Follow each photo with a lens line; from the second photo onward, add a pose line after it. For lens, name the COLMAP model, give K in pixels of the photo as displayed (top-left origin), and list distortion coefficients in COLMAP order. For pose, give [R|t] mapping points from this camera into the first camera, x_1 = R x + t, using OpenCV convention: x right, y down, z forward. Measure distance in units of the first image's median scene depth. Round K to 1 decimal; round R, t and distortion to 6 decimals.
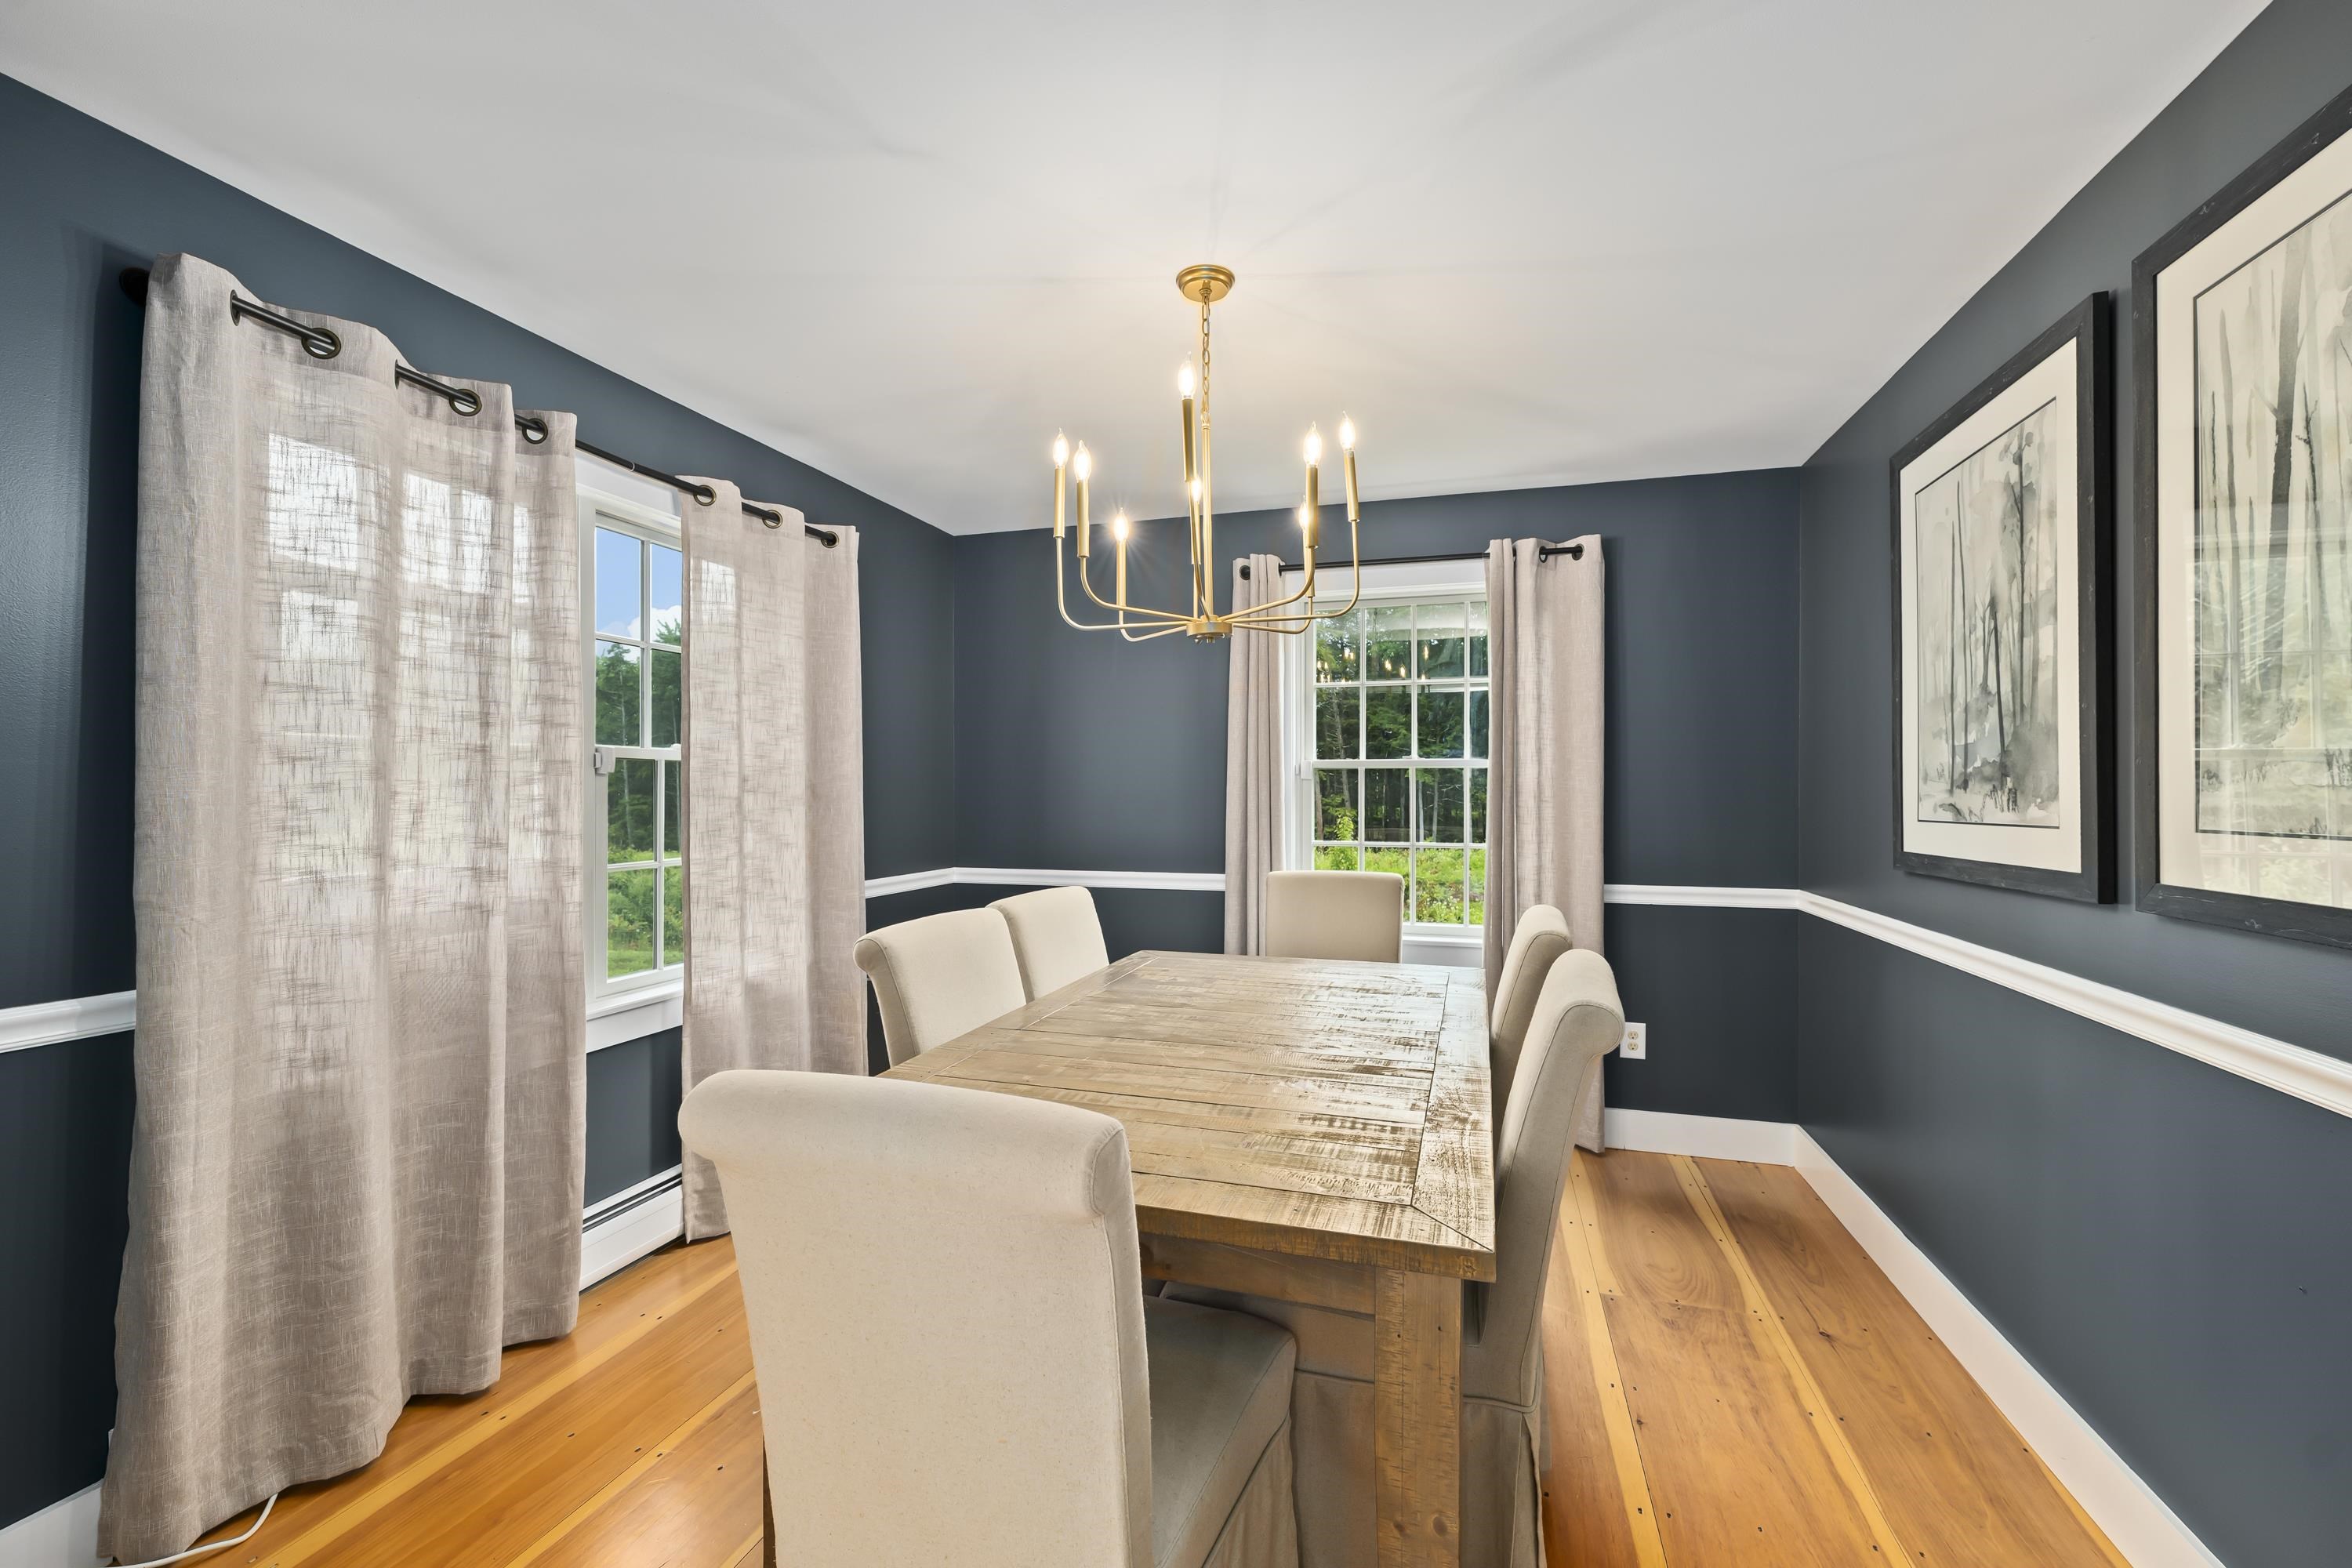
lens RADIAL K [[964.2, 0, 1174.0], [0, 964.2, 787.0], [0, 0, 1]] dist [0.002501, 0.000044]
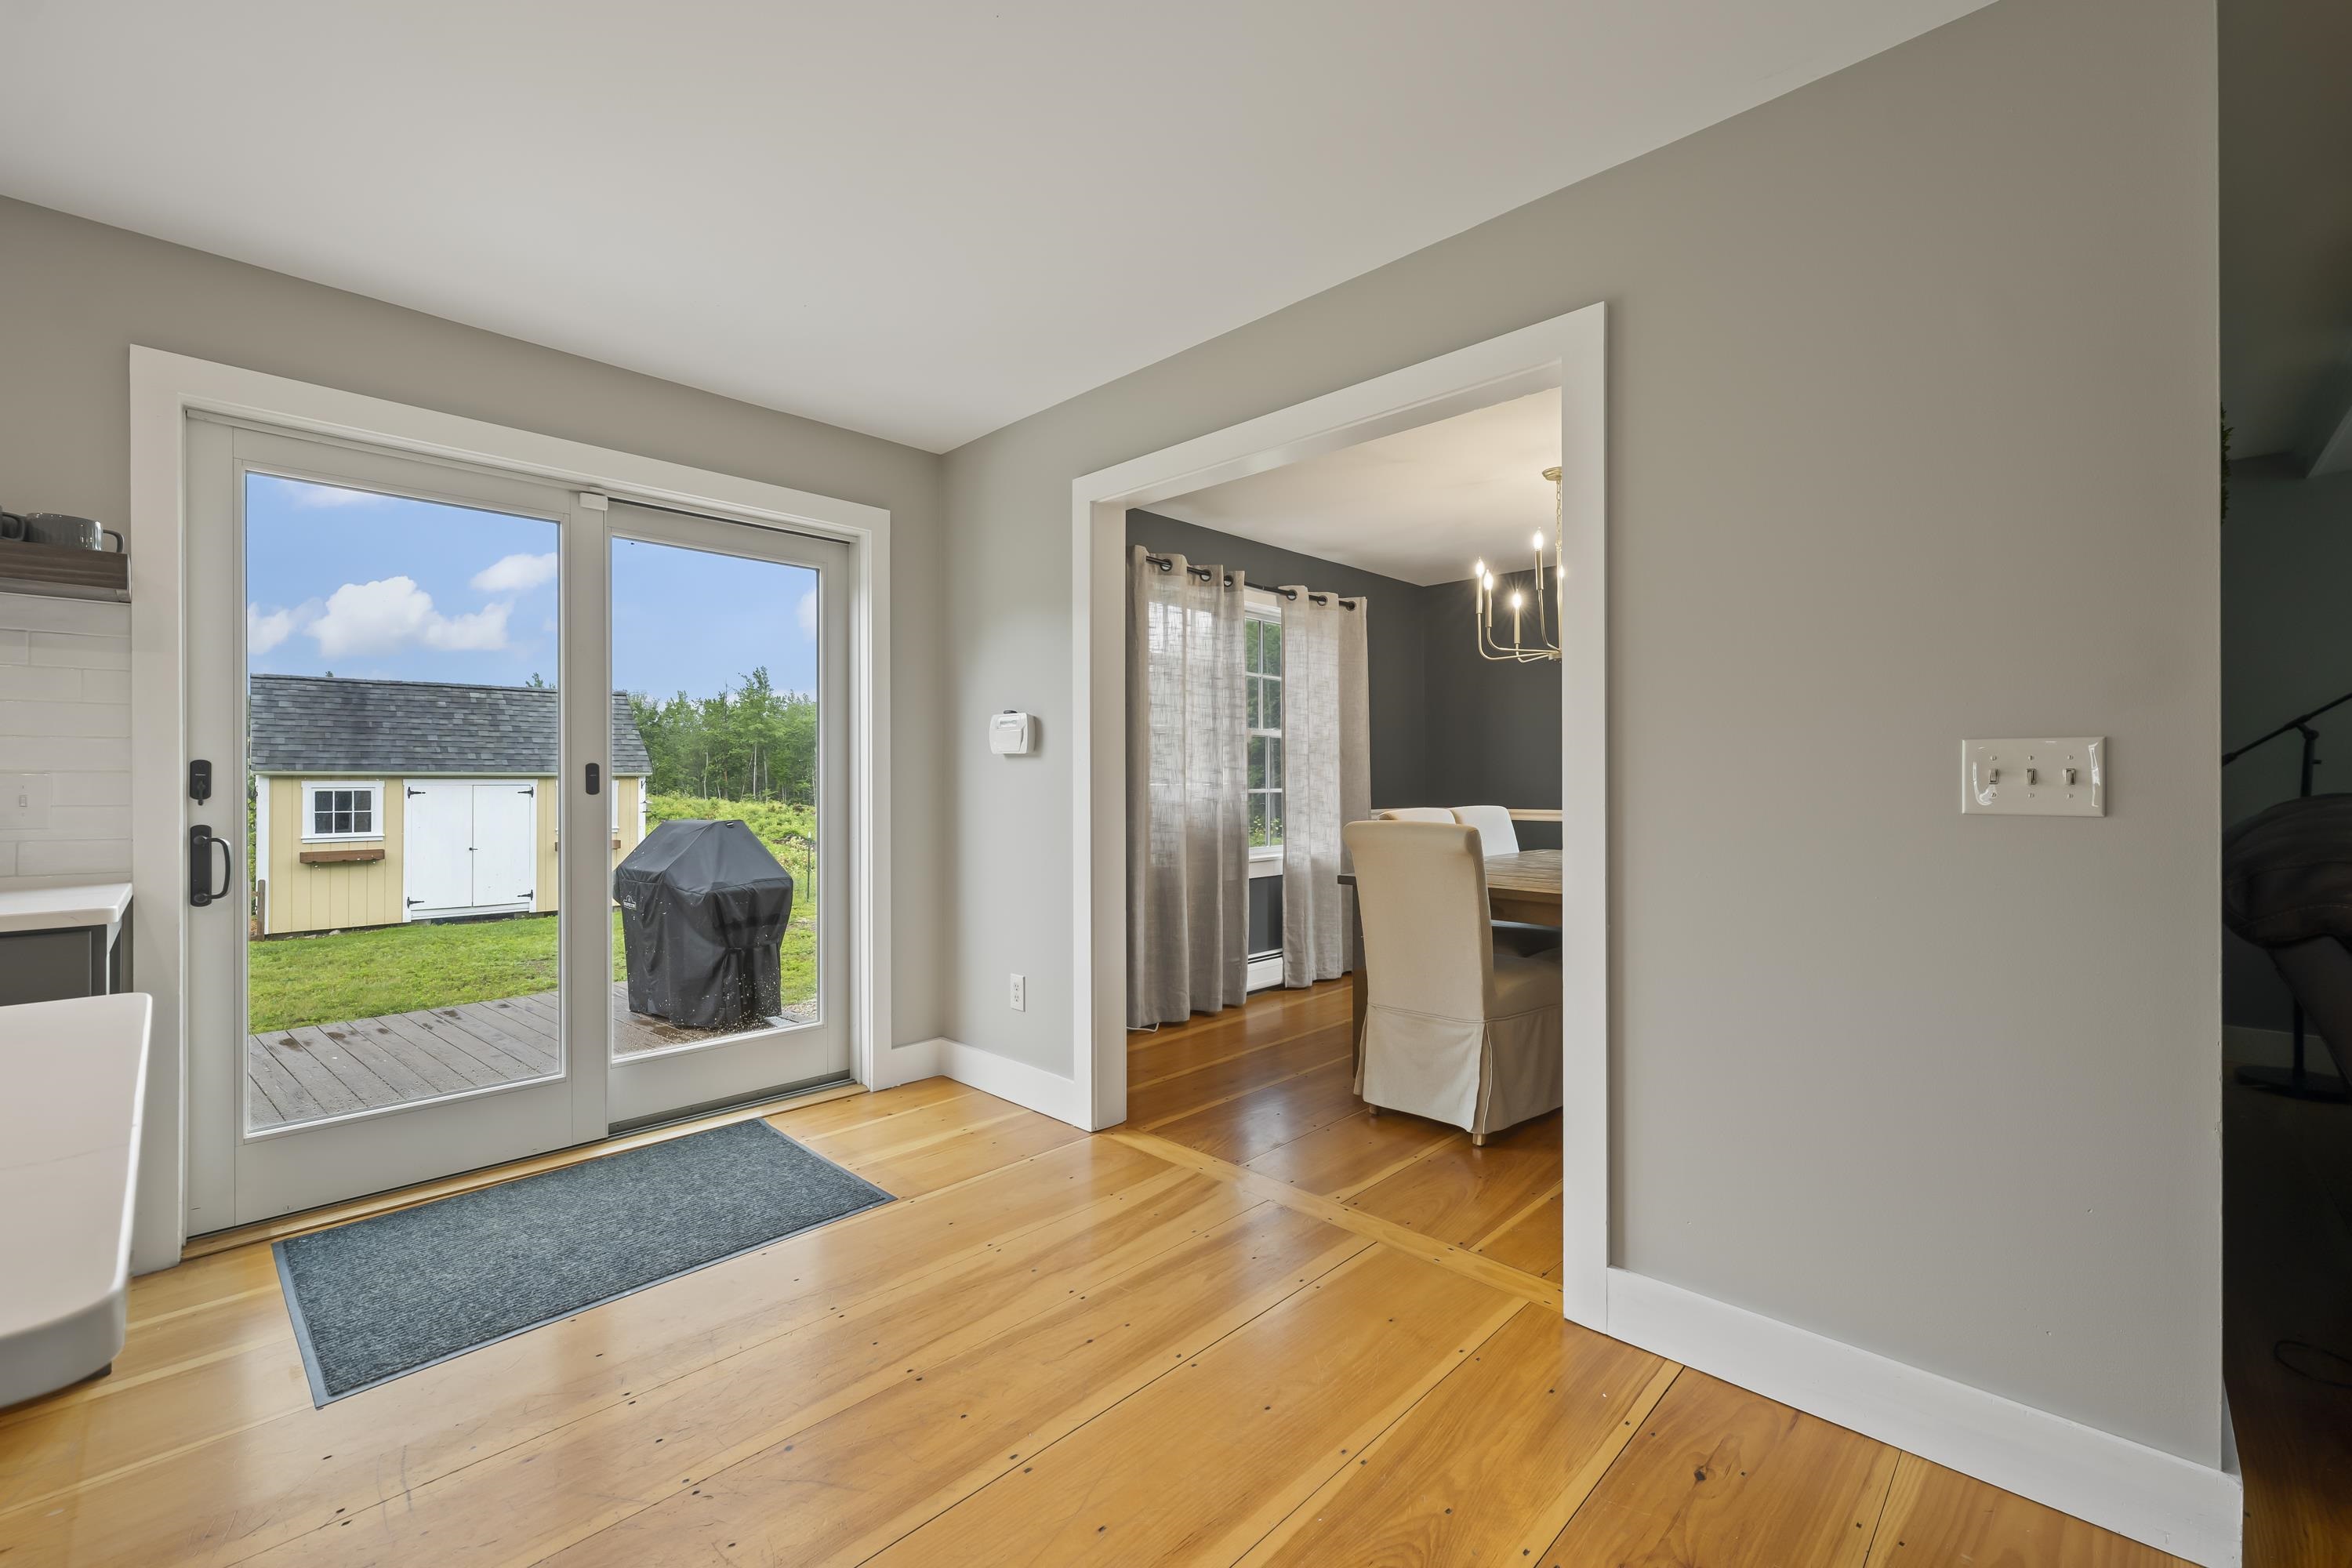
lens RADIAL K [[964.2, 0, 1176.0], [0, 964.2, 783.5], [0, 0, 1]] dist [0.002501, 0.000044]
pose [[0.890981, -0.002534, -0.454033, 0.178458], [0.004595, 0.999984, 0.003435, 0.063047], [0.454017, -0.005147, 0.890978, -0.837417]]
